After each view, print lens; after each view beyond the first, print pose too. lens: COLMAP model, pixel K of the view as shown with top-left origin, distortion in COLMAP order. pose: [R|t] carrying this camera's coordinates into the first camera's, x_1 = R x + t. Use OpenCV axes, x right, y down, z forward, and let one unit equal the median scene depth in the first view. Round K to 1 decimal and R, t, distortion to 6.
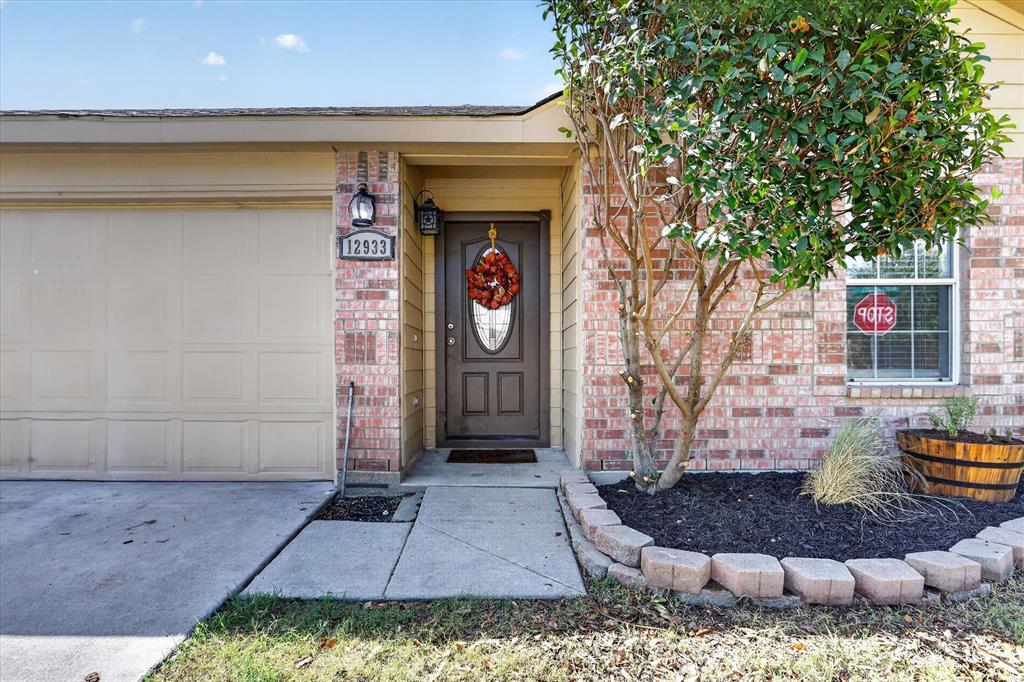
lens RADIAL K [[499.8, 0, 504.9], [0, 499.8, 339.2], [0, 0, 1]] dist [-0.002971, -0.000816]
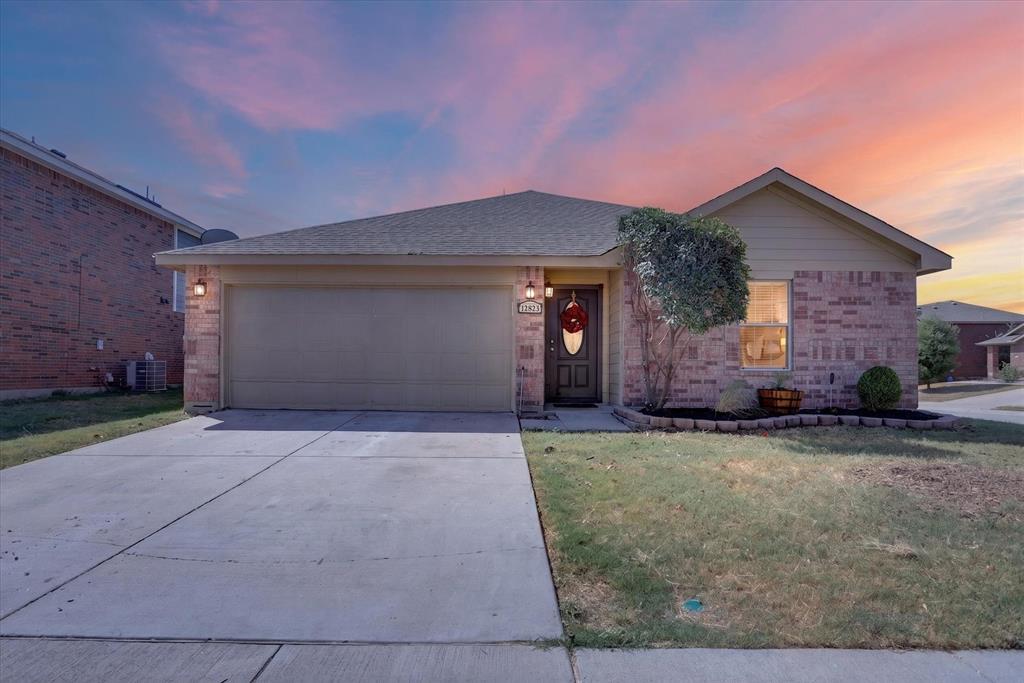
lens RADIAL K [[499.8, 0, 504.9], [0, 499.8, 339.7], [0, 0, 1]] dist [-0.002971, -0.000816]
pose [[0.999955, 0.009006, -0.002952, -0.378050], [-0.009053, 0.999826, -0.016290, -0.000178], [0.002804, 0.016316, 0.999863, -1.280454]]
